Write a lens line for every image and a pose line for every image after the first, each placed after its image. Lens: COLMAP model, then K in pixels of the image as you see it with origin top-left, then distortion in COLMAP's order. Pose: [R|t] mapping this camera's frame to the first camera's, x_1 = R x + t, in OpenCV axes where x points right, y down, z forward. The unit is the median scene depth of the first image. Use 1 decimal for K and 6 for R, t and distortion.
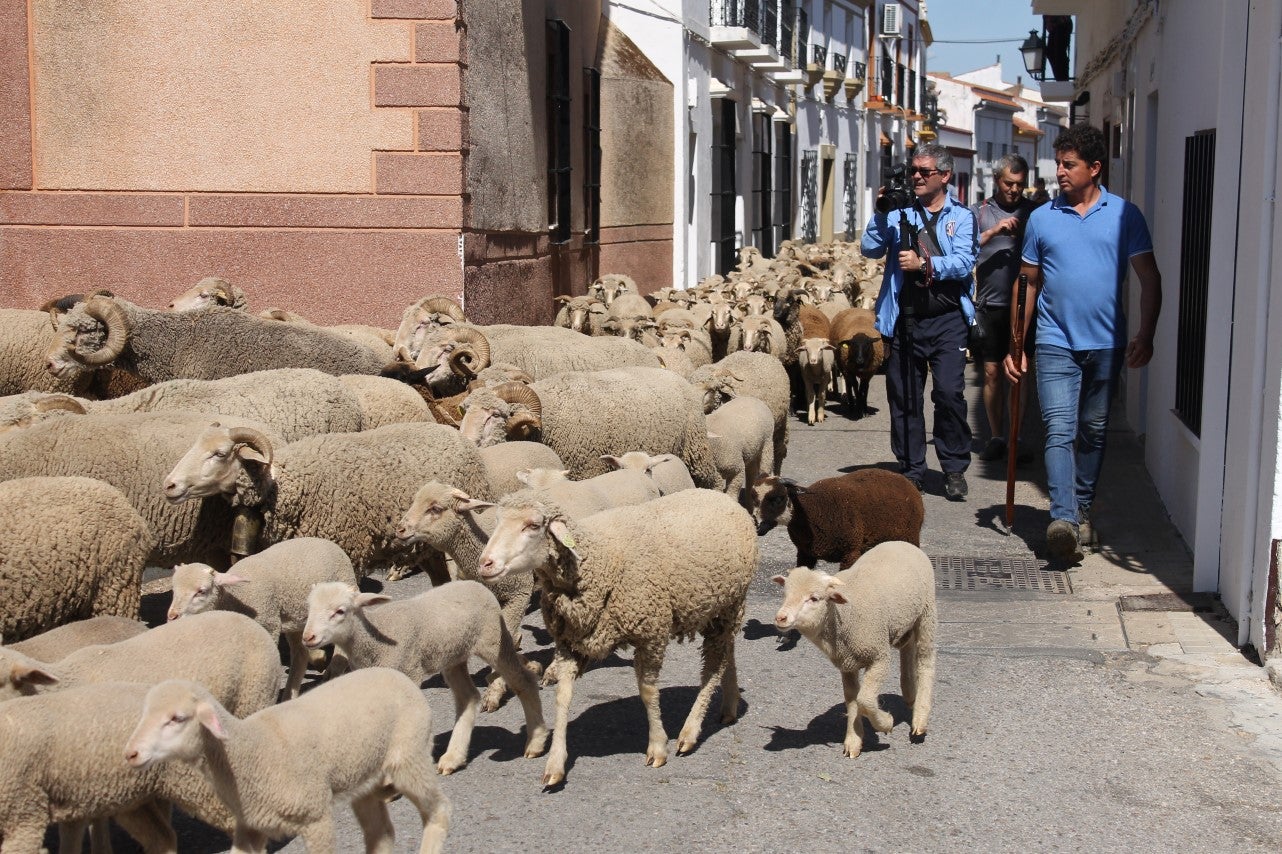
lens RADIAL K [[2428.0, 0, 672.9], [0, 2428.0, 455.2], [0, 0, 1]] dist [0.024938, 0.055826]
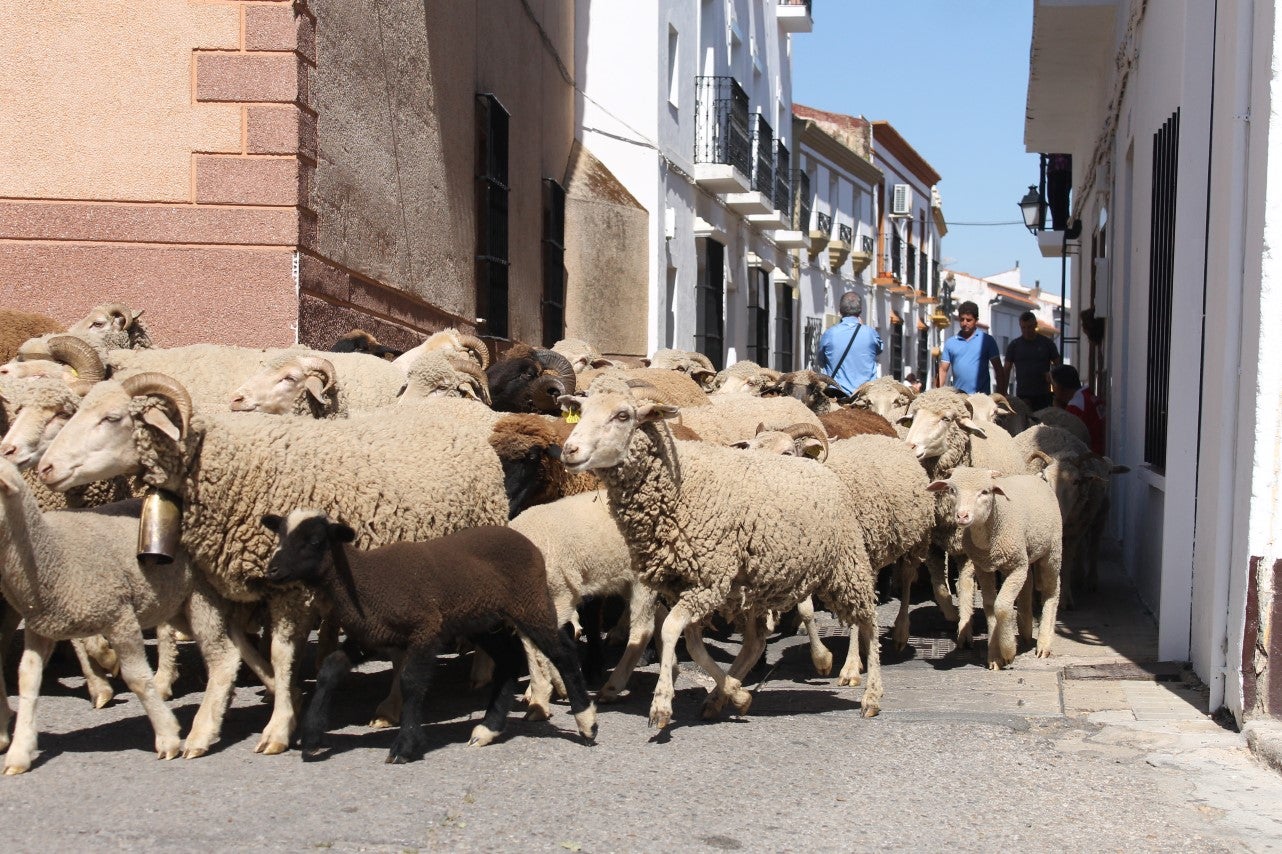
lens RADIAL K [[2320.9, 0, 673.9], [0, 2320.9, 428.9], [0, 0, 1]] dist [-0.012030, 0.288831]
pose [[0.999796, 0.009939, -0.017587, 0.027786], [-0.011598, 0.995225, -0.096911, 0.021990], [0.016540, 0.097095, 0.995138, 0.097137]]
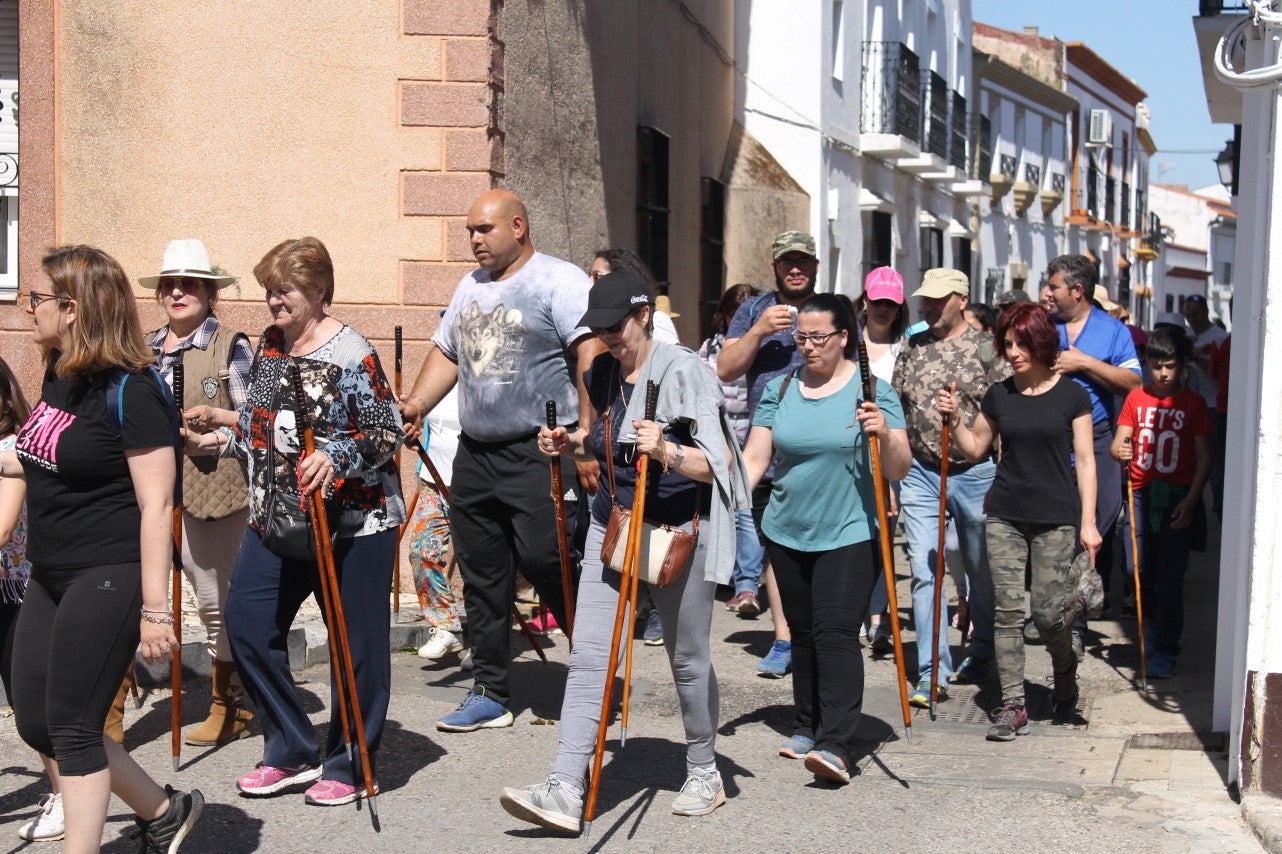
lens RADIAL K [[2715.1, 0, 680.1], [0, 2715.1, 429.3], [0, 0, 1]] dist [0.042591, 0.146318]
pose [[0.996688, 0.015969, -0.079739, 0.035461], [-0.021140, 0.997698, -0.064435, 0.004523], [0.078527, 0.065907, 0.994731, -0.031325]]
